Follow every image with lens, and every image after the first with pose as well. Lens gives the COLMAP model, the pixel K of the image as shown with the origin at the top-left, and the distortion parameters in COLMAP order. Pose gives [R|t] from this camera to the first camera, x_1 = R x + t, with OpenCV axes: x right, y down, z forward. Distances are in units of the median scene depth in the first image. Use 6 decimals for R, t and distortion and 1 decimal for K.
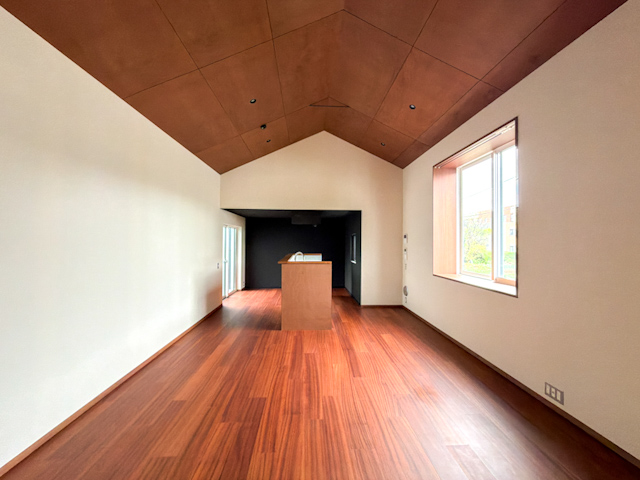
lens RADIAL K [[254.9, 0, 318.1], [0, 254.9, 240.2], [0, 0, 1]] dist [-0.000513, 0.000011]
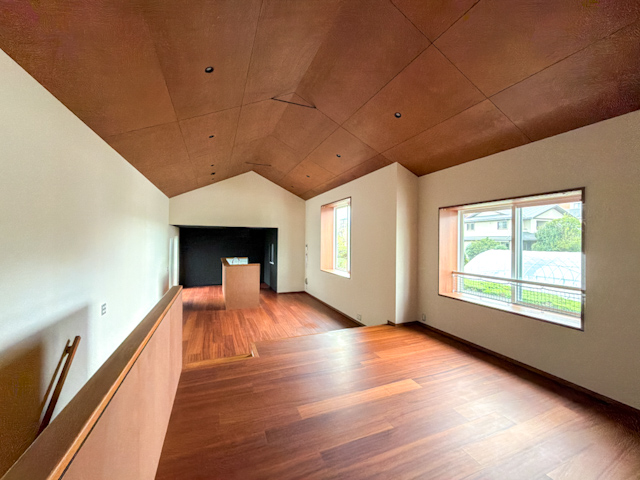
lens RADIAL K [[254.9, 0, 318.1], [0, 254.9, 240.2], [0, 0, 1]] dist [-0.000513, 0.000011]
pose [[0.943440, 0.005292, 0.331500, -0.109985], [-0.007366, 0.999960, 0.004999, -0.062930], [-0.331461, -0.007158, 0.943442, -0.515054]]
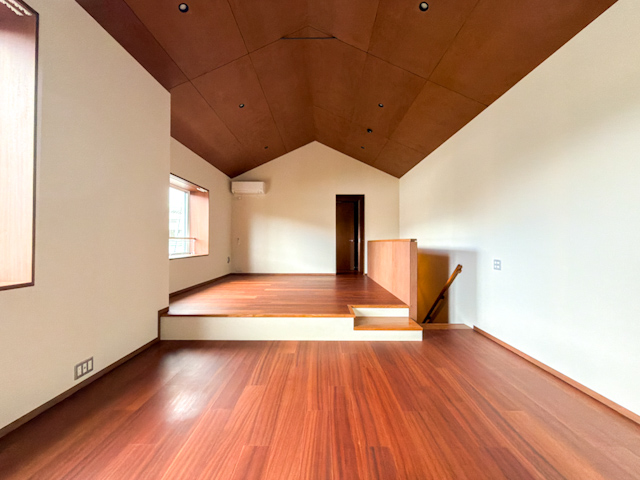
lens RADIAL K [[254.9, 0, 318.1], [0, 254.9, 240.2], [0, 0, 1]] dist [-0.000513, 0.000011]
pose [[-0.998122, -0.007666, 0.060784, 0.003538], [-0.008616, 0.999845, -0.015379, 0.059157], [-0.060657, -0.015874, -0.998032, 0.841931]]
